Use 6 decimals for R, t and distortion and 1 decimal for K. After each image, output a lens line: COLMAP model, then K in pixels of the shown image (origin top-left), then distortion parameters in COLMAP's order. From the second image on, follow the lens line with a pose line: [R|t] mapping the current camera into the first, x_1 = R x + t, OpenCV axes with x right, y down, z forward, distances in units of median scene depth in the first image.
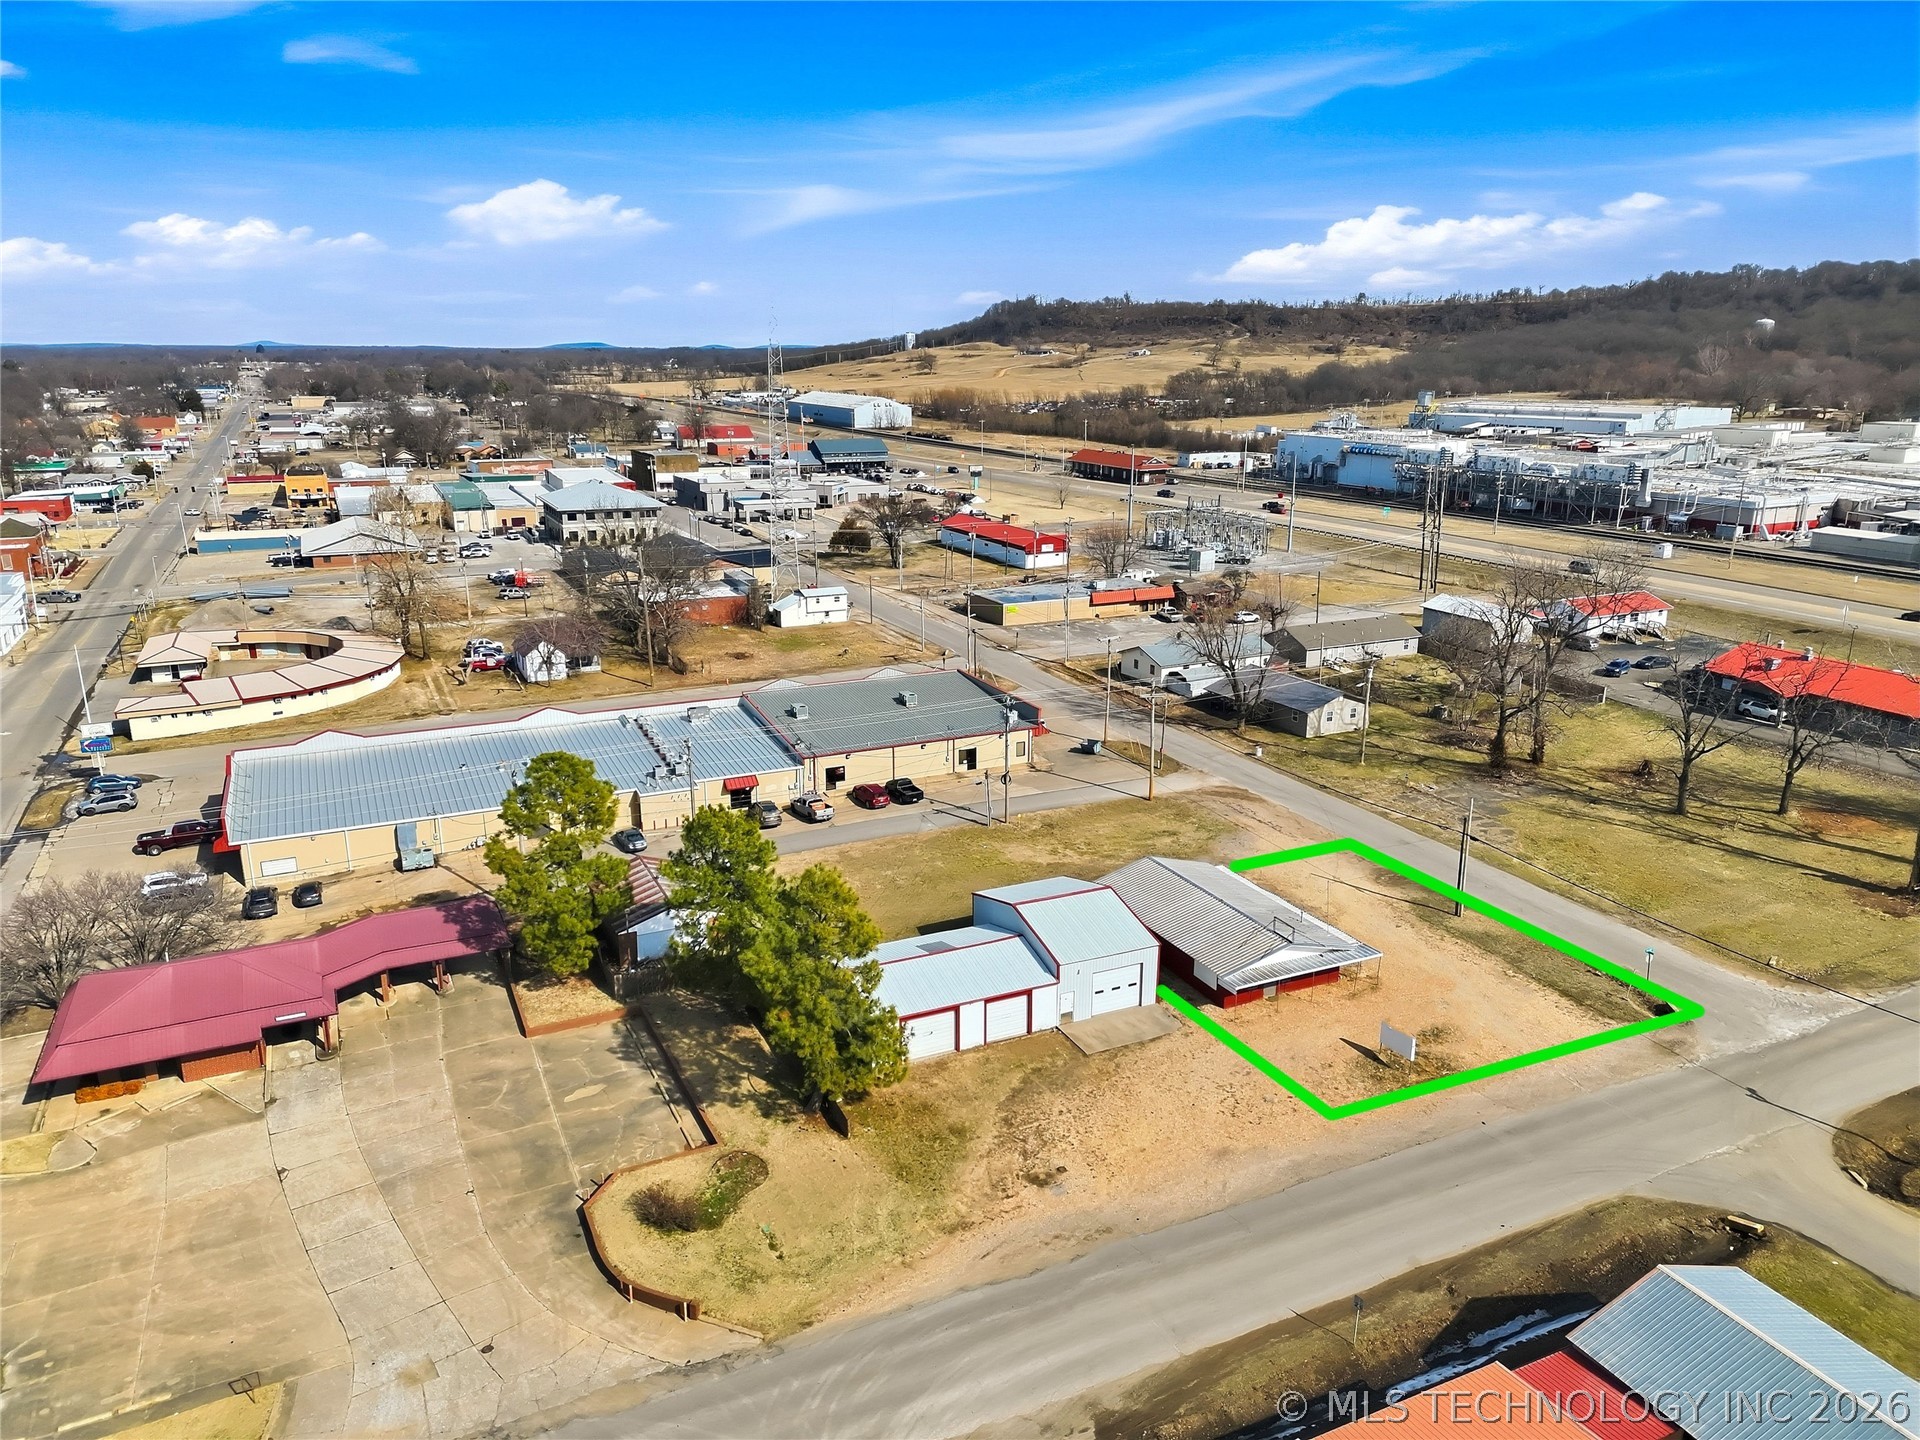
lens RADIAL K [[1341.7, 0, 961.0], [0, 1341.7, 717.0], [0, 0, 1]] dist [0.077876, -0.064116]
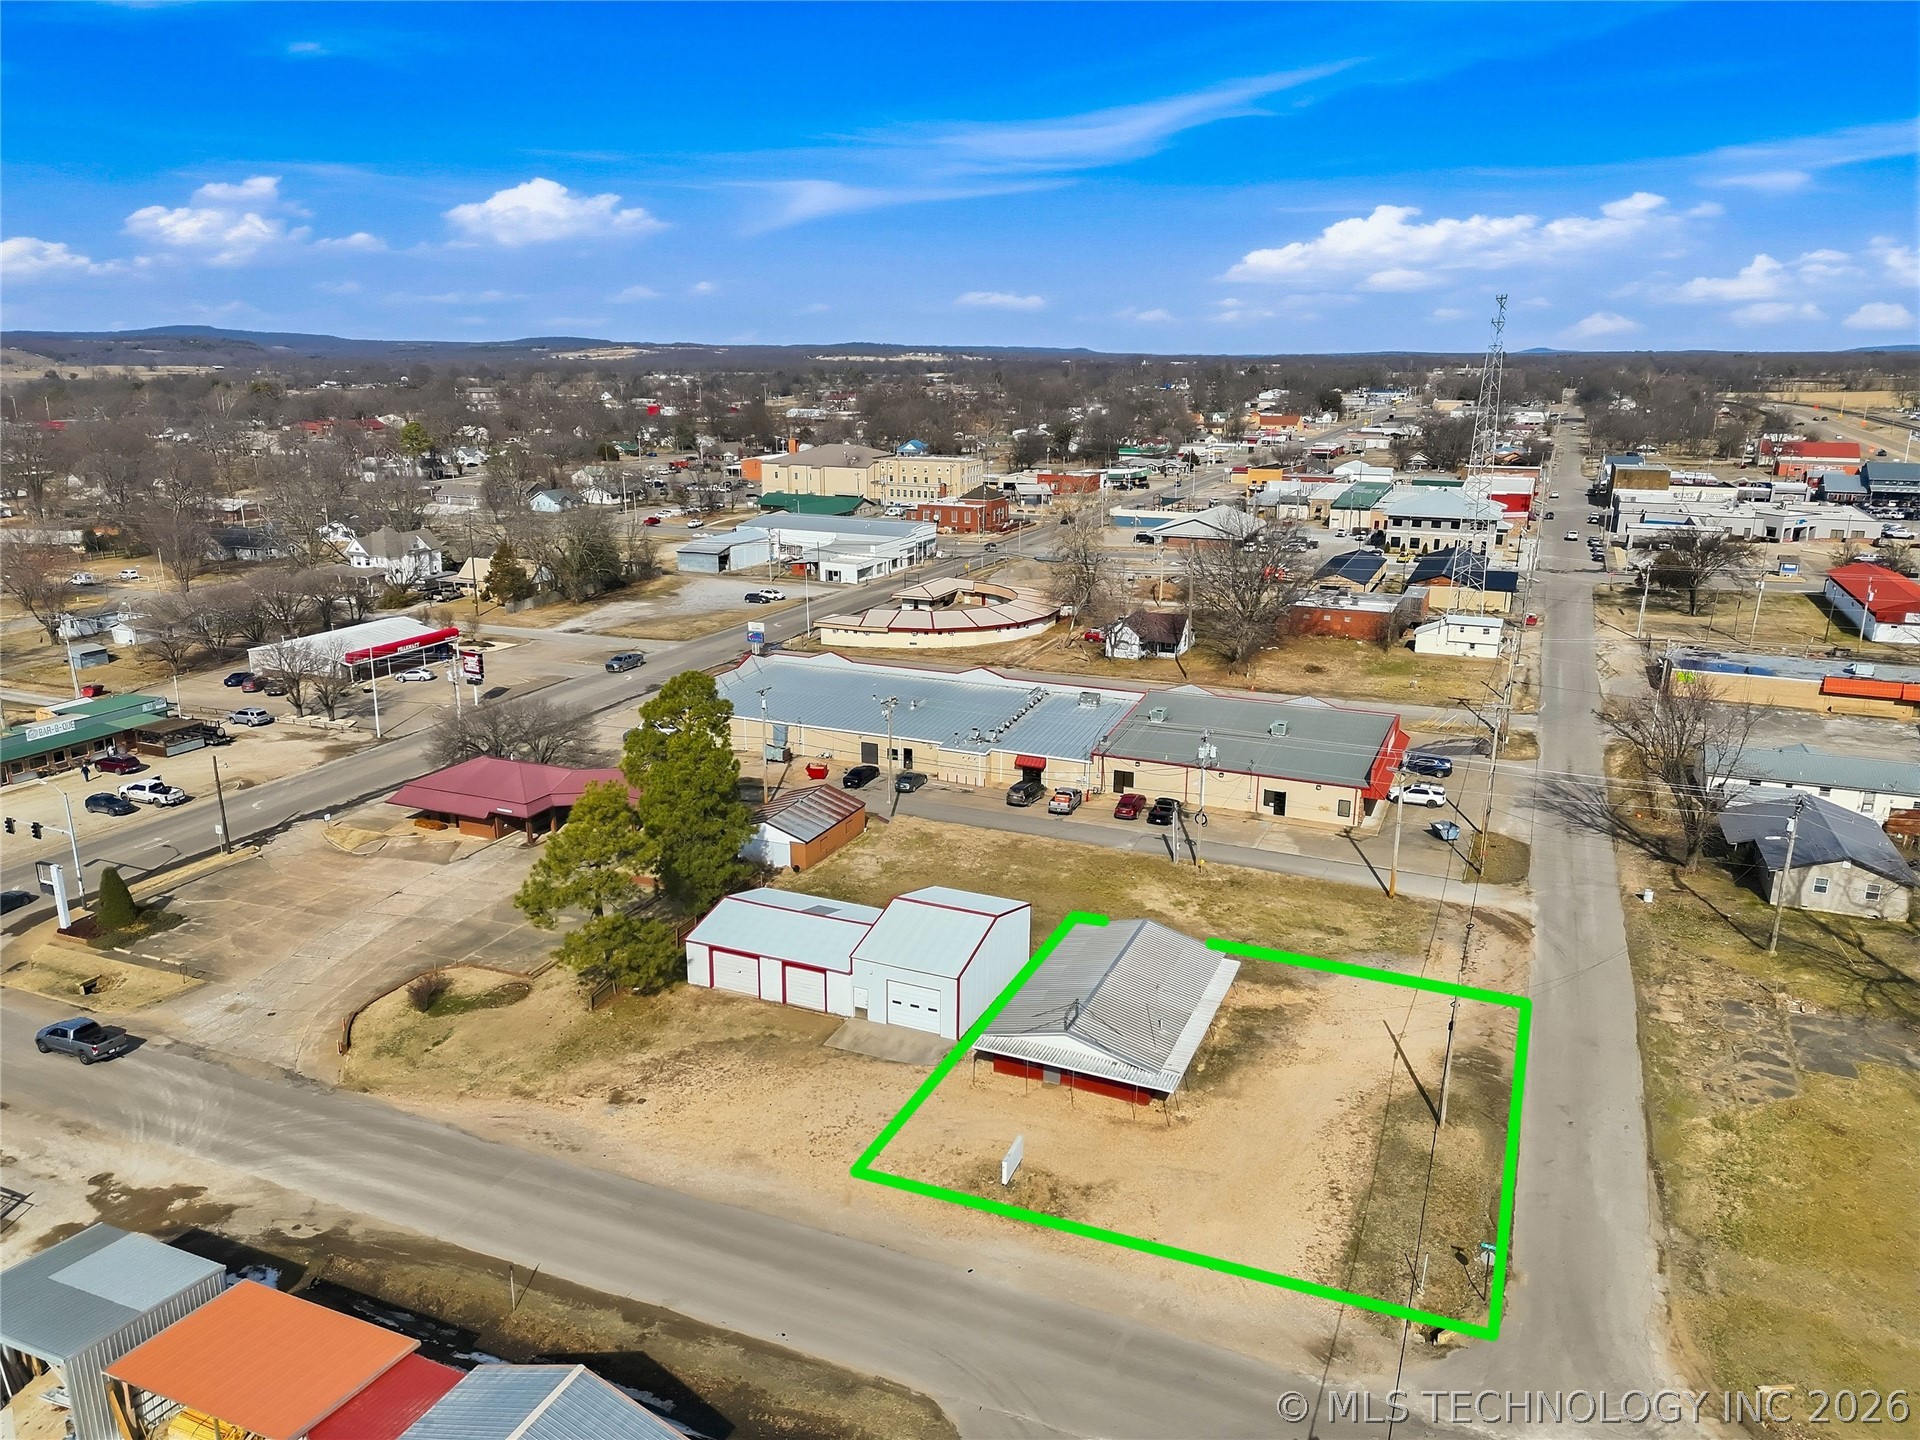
lens RADIAL K [[1341.7, 0, 960.6], [0, 1341.7, 710.8], [0, 0, 1]] dist [0.077876, -0.064116]
pose [[0.659456, 0.197010, -0.725469, 0.584859], [-0.202916, 0.975877, 0.080560, -0.067273], [0.723839, 0.094083, 0.683524, 0.247609]]
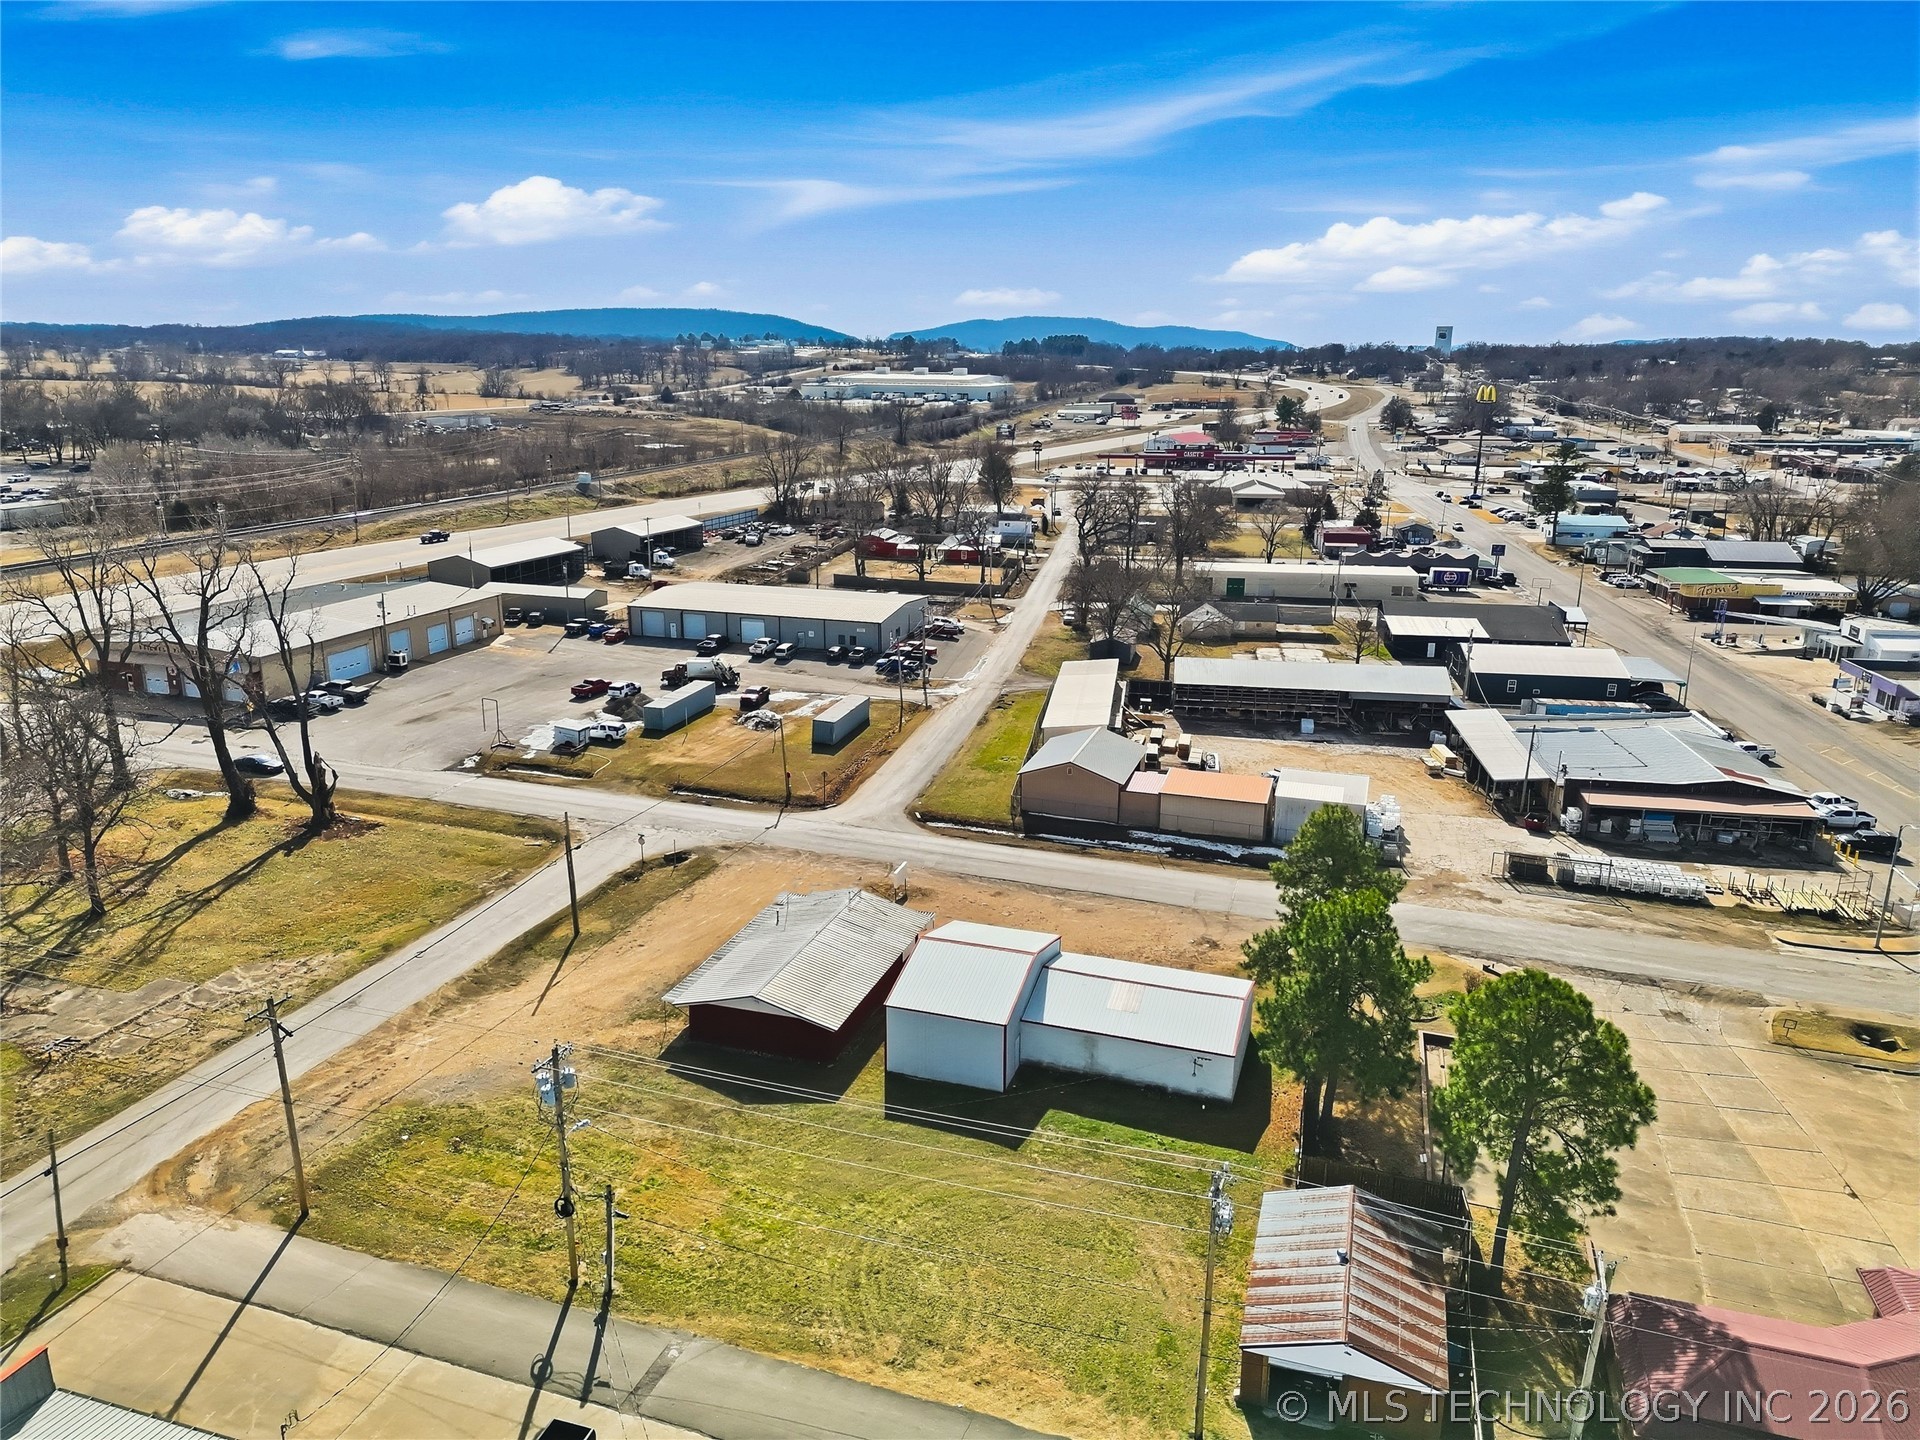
lens RADIAL K [[1341.7, 0, 959.5], [0, 1341.7, 717.7], [0, 0, 1]] dist [0.077876, -0.064116]
pose [[-0.726433, -0.188193, 0.660968, -0.376833], [0.173754, 0.880233, 0.441587, -0.314744], [-0.664910, 0.435629, -0.606731, 1.143842]]
